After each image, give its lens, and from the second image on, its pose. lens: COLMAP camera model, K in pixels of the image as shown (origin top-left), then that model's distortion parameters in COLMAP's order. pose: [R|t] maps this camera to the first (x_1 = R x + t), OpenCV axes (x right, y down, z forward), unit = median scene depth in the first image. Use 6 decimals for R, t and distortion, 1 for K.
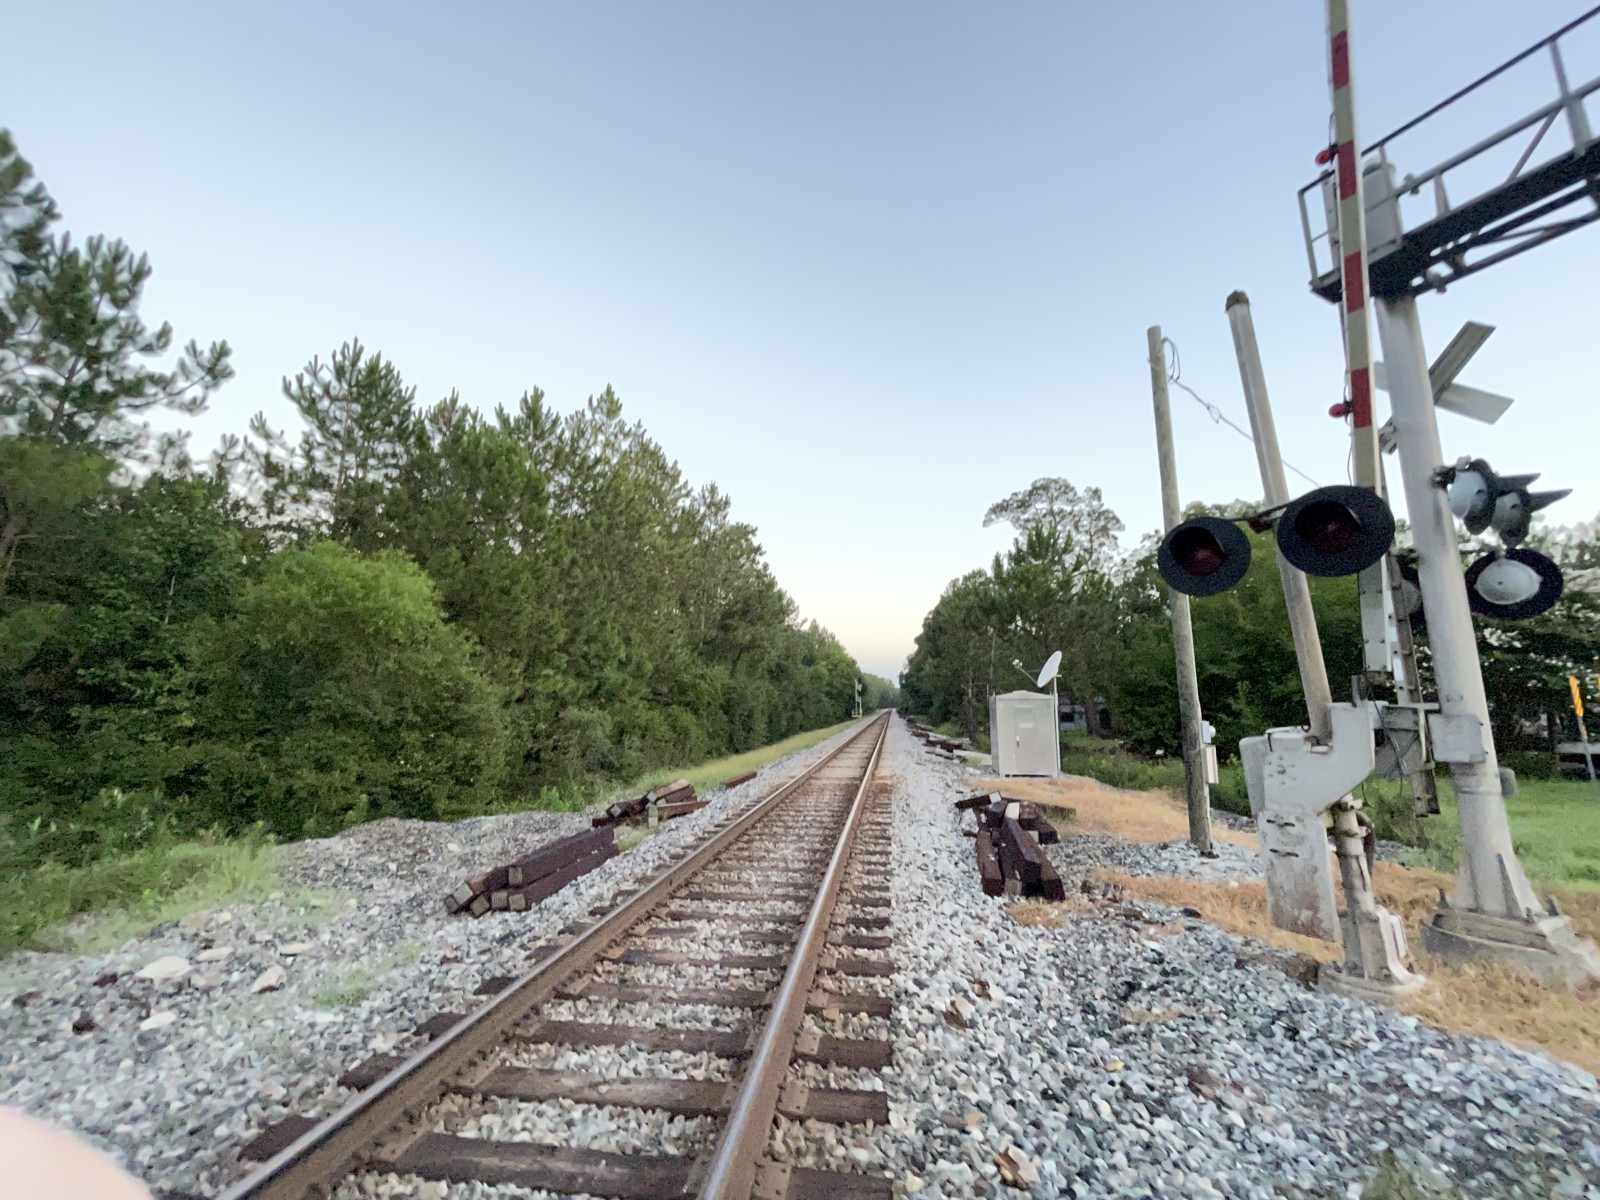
lens RADIAL K [[635.6, 0, 819.0], [0, 635.6, 599.2], [0, 0, 1]] dist [-0.001691, -0.000297]
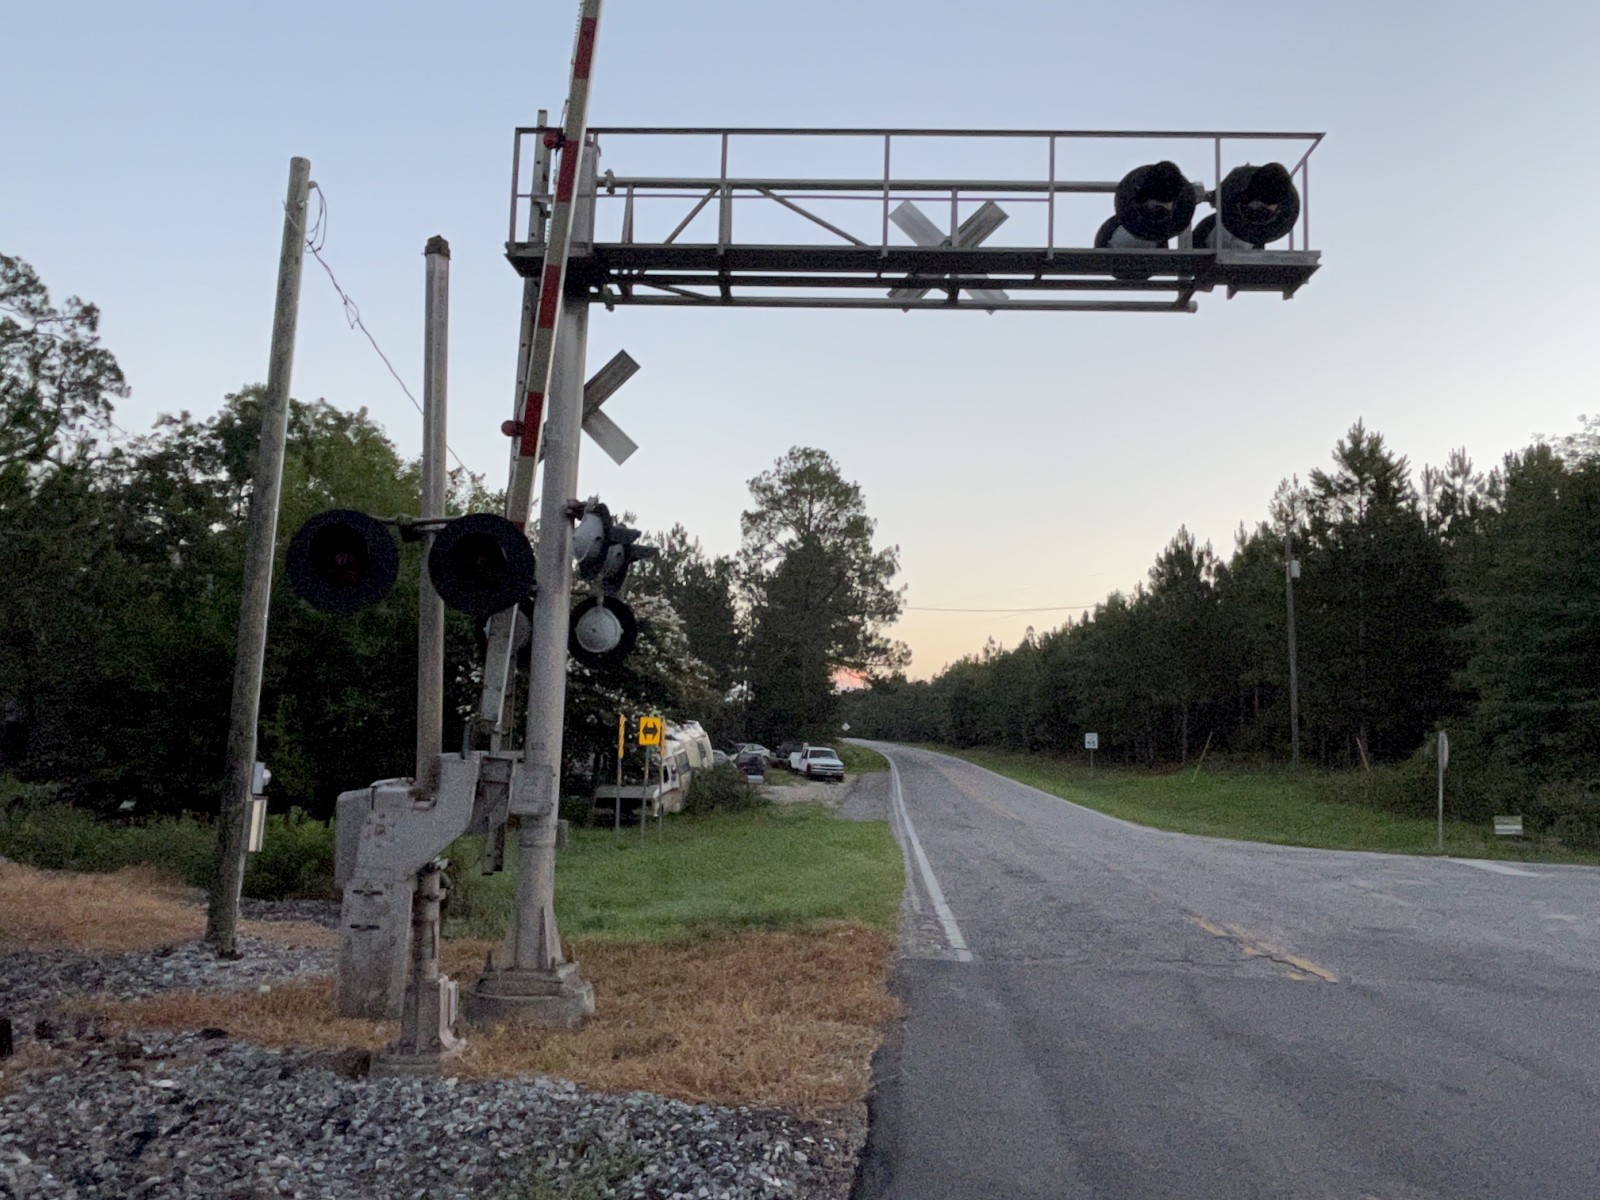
lens RADIAL K [[1160.1, 0, 800.0], [0, 1160.1, 600.0], [0, 0, 1]] dist [-0.010168, -0.007563]
pose [[0.521680, 0.127086, 0.843623, -0.274787], [-0.180011, 0.982977, -0.036764, -0.065415], [-0.833934, -0.132682, 0.535676, -0.215769]]
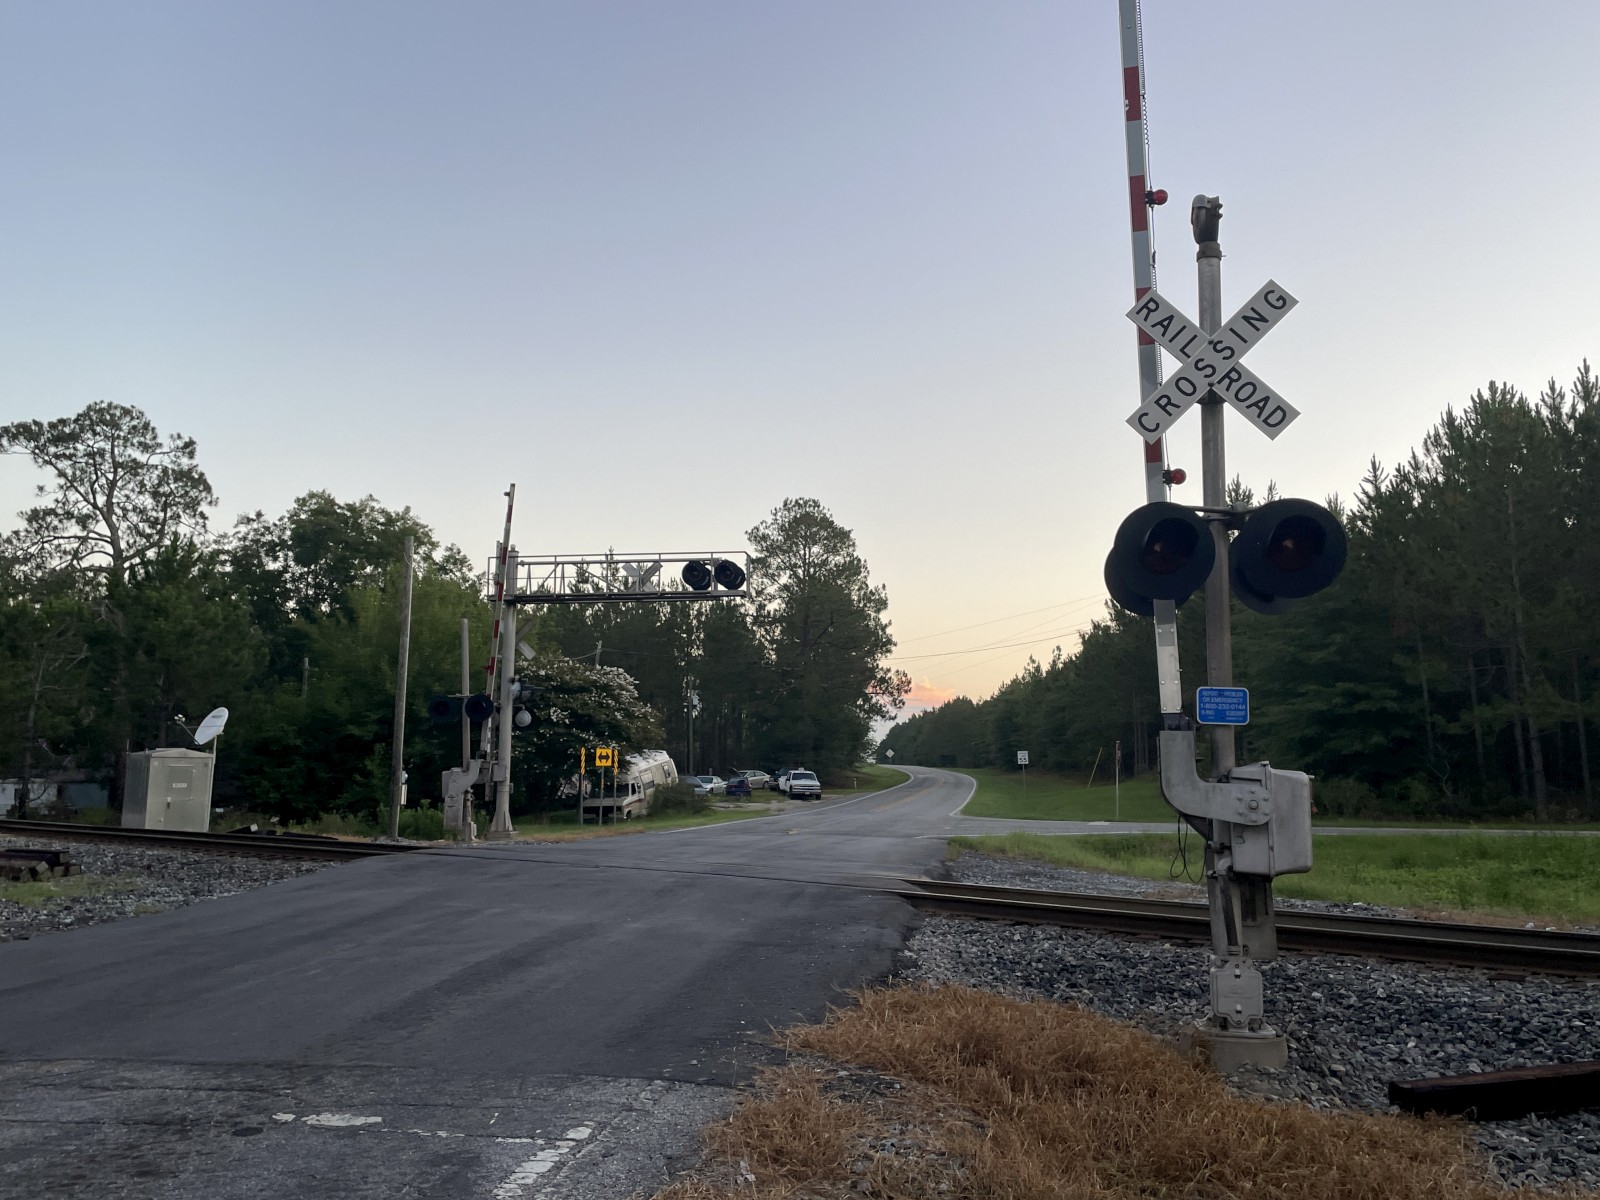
lens RADIAL K [[1350.0, 0, 796.9], [0, 1350.0, 581.9], [0, 0, 1]] dist [0.091545, -0.120947]
pose [[0.583387, 0.121277, 0.803088, -3.308480], [-0.142565, 0.988728, -0.045748, -0.554994], [-0.799584, -0.087804, 0.594101, -3.710791]]
